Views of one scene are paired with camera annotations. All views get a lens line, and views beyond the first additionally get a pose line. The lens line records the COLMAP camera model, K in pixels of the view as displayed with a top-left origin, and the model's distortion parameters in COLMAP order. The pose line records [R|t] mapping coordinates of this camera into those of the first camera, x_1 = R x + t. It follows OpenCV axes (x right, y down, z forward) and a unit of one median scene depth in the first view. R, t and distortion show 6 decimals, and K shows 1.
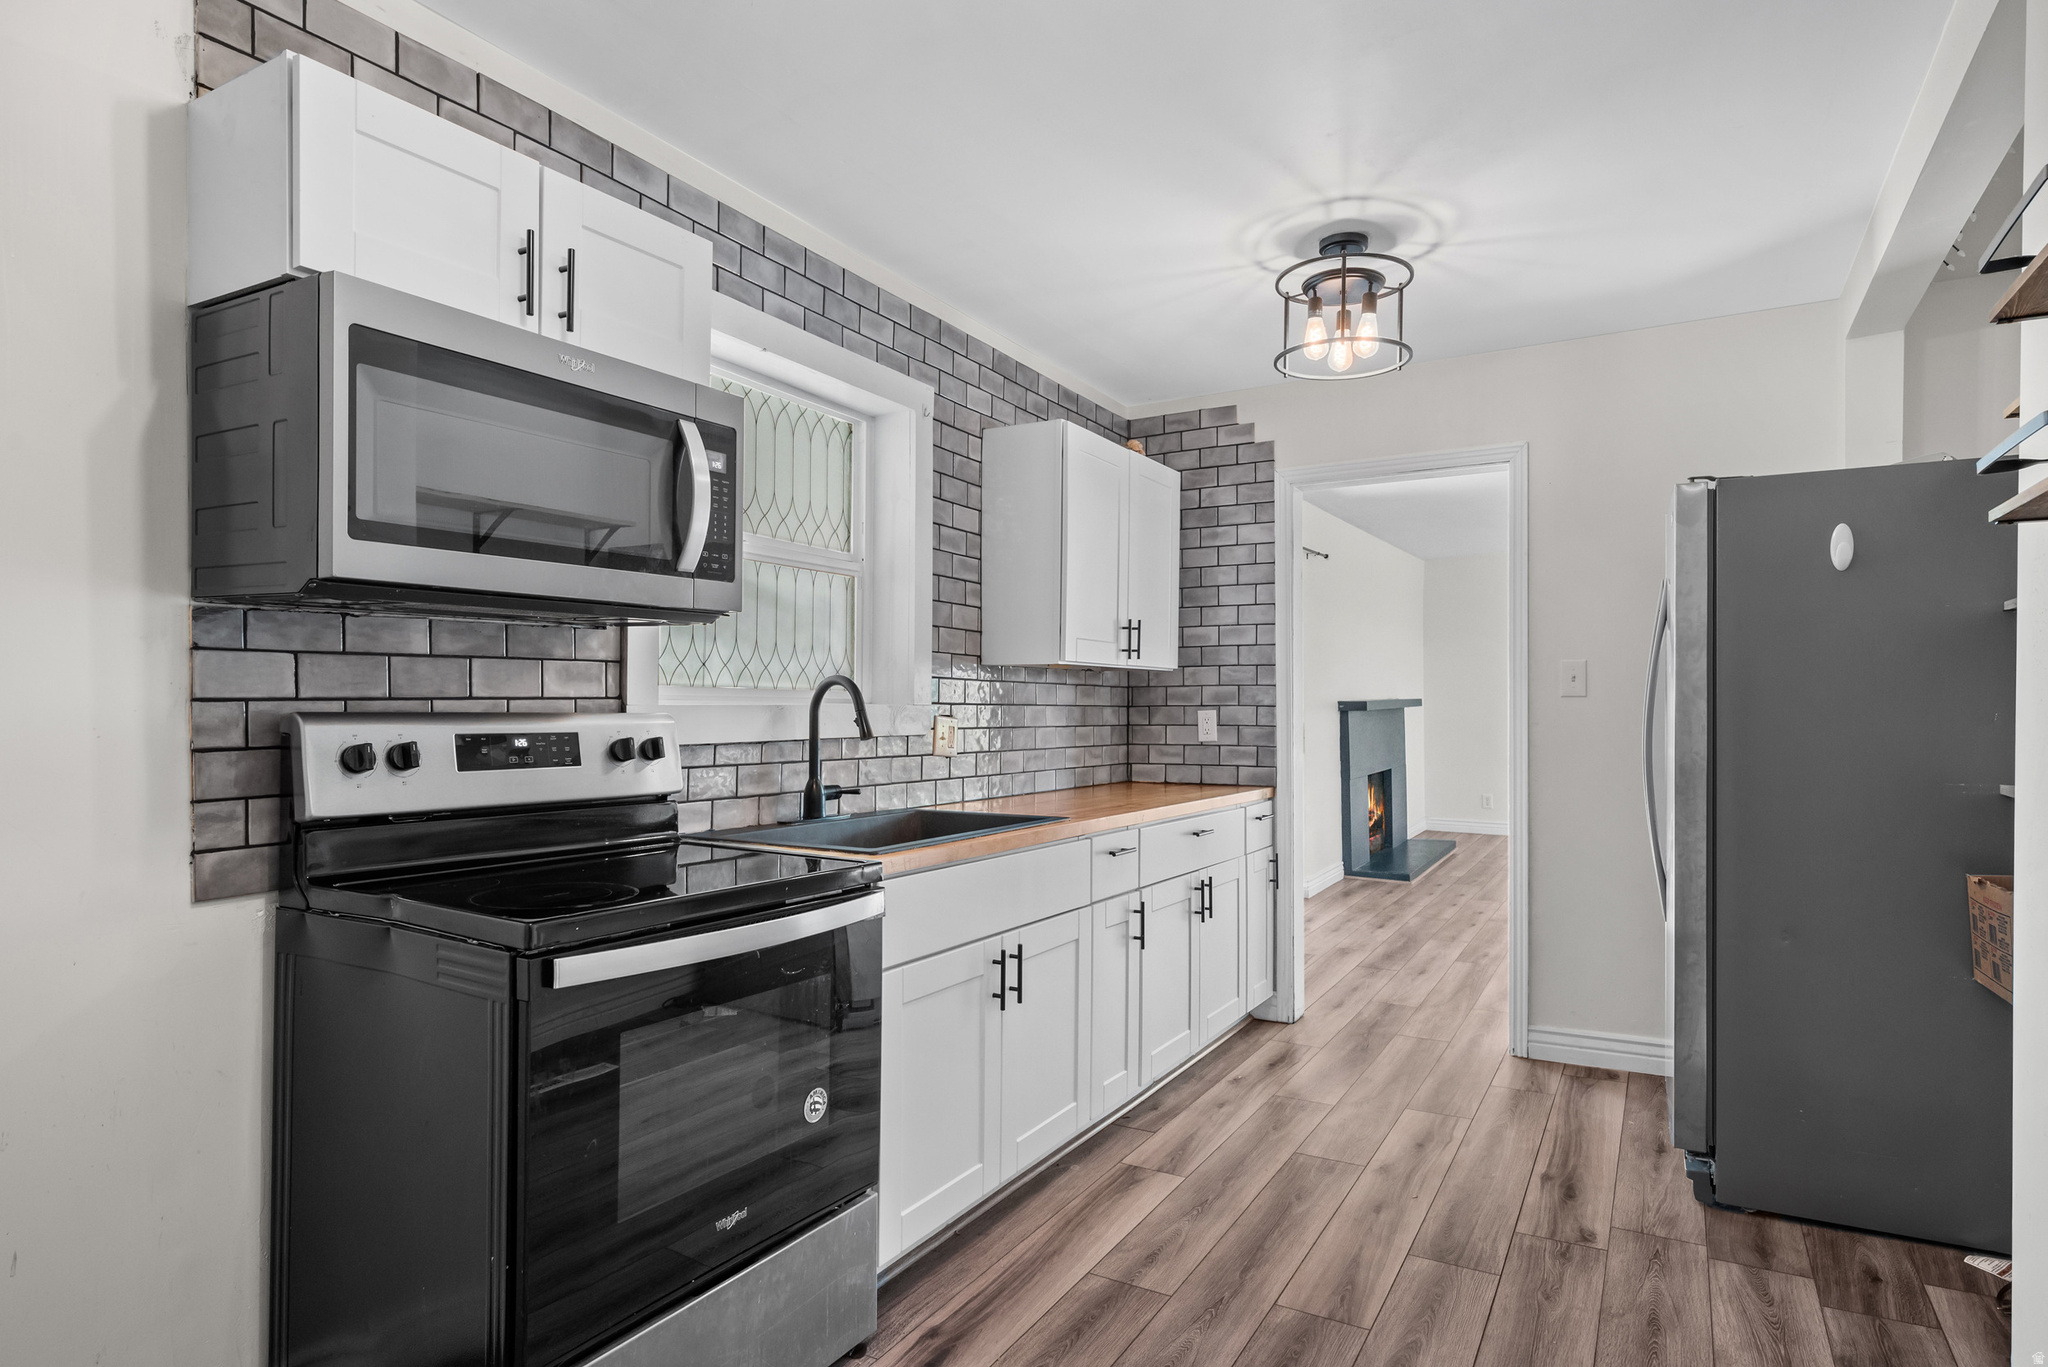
lens RADIAL K [[1131.3, 0, 1022.7], [0, 1131.3, 717.5], [0, 0, 1]] dist [0.003598, 0.000513]
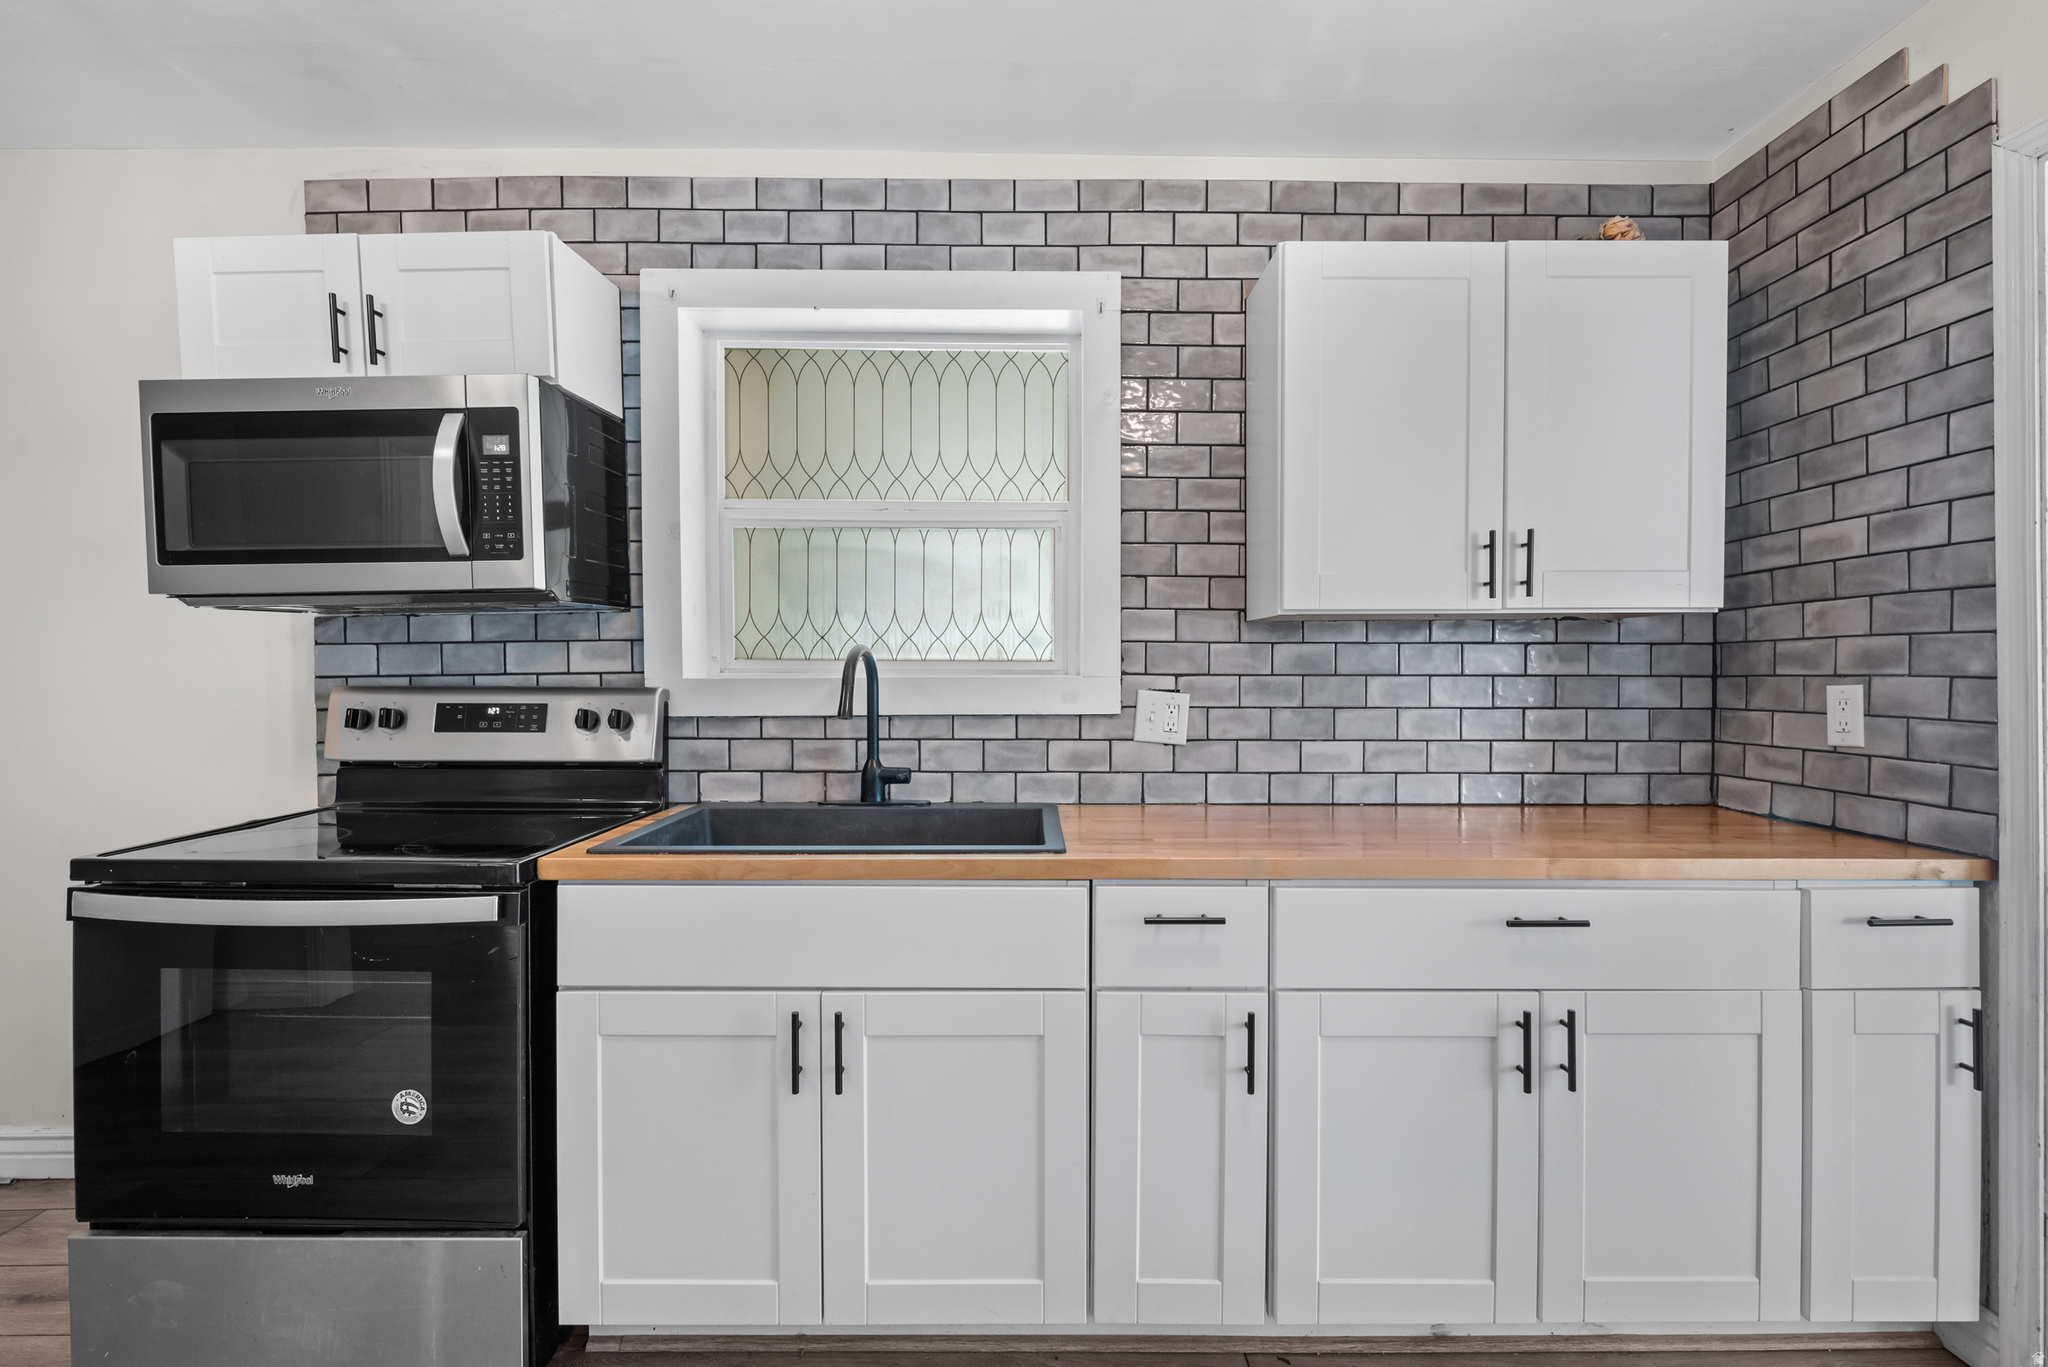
lens RADIAL K [[886.6, 0, 1024.0], [0, 886.6, 683.5], [0, 0, 1]] dist [-0.001564, -0.000234]
pose [[0.506544, 0.010211, -0.862154, 0.448585], [-0.004822, 0.999948, 0.009010, -0.012463], [0.862201, -0.000406, 0.506567, 0.674975]]
